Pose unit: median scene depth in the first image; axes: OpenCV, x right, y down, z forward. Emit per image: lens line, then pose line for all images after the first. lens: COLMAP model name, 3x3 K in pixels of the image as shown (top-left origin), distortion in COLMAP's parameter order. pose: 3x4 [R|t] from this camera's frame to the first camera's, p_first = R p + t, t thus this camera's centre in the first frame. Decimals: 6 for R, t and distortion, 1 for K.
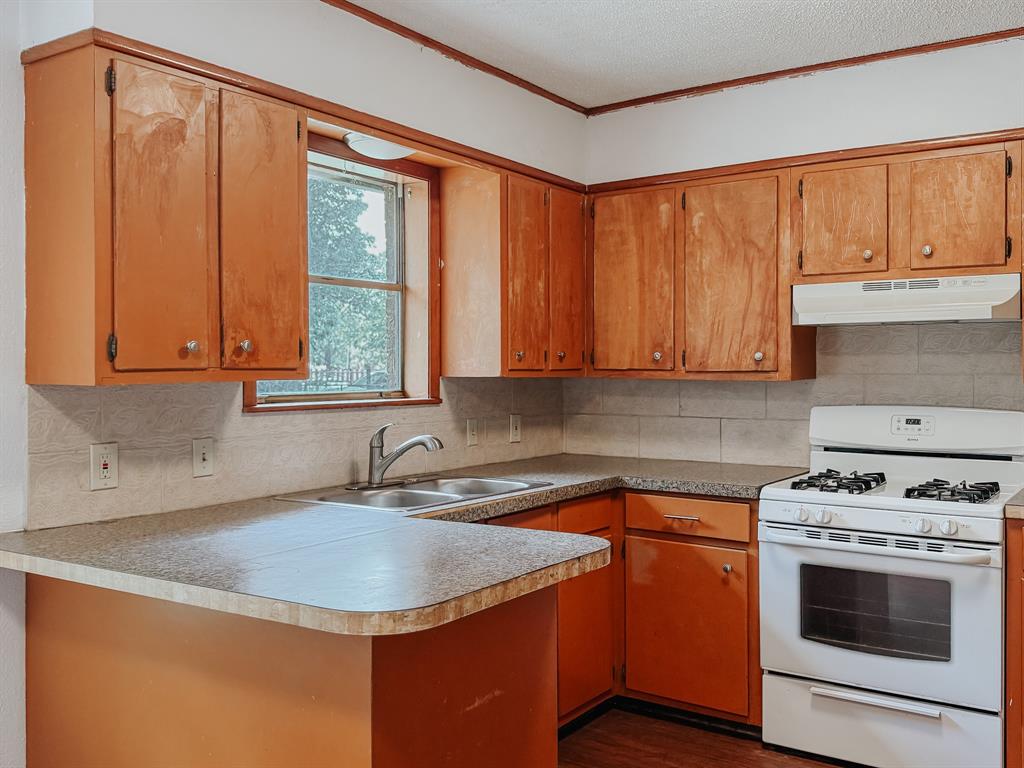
lens RADIAL K [[945.3, 0, 512.0], [0, 945.3, 384.0], [0, 0, 1]] dist [0.000613, -0.024242]
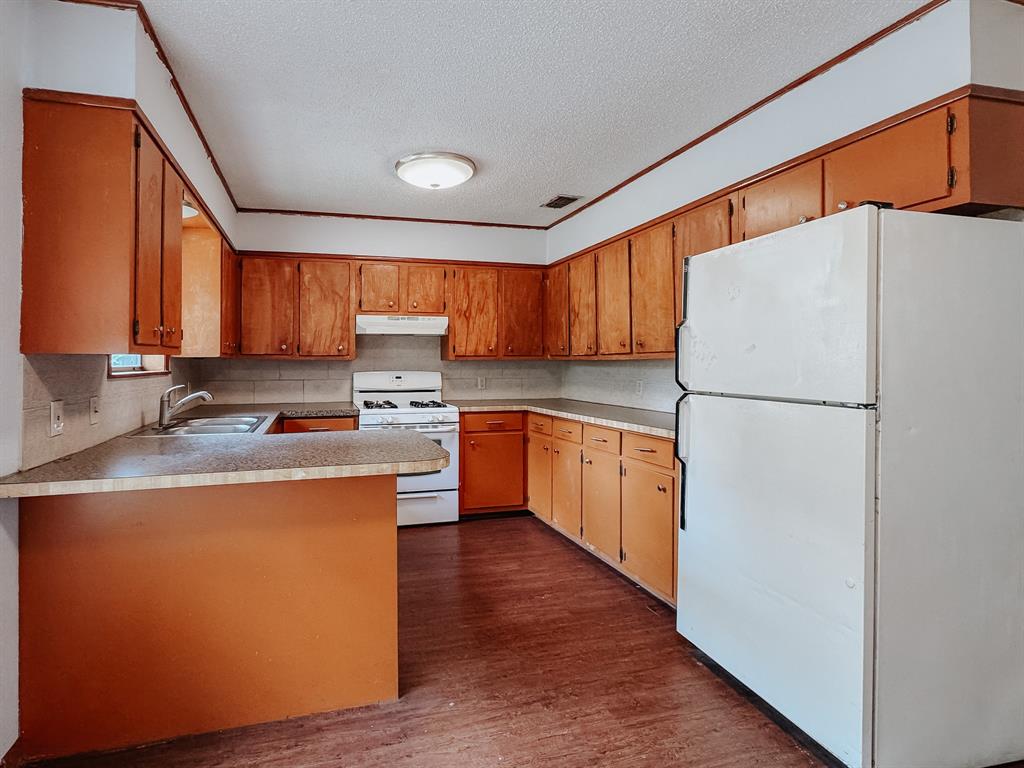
lens RADIAL K [[469.7, 0, 511.0], [0, 469.7, 361.0], [0, 0, 1]] dist [0.001126, 0.000254]
pose [[0.642251, -0.003357, 0.766487, -0.288961], [0.014090, 0.999873, -0.007427, 0.011810], [-0.766365, 0.015570, 0.642217, 0.053327]]
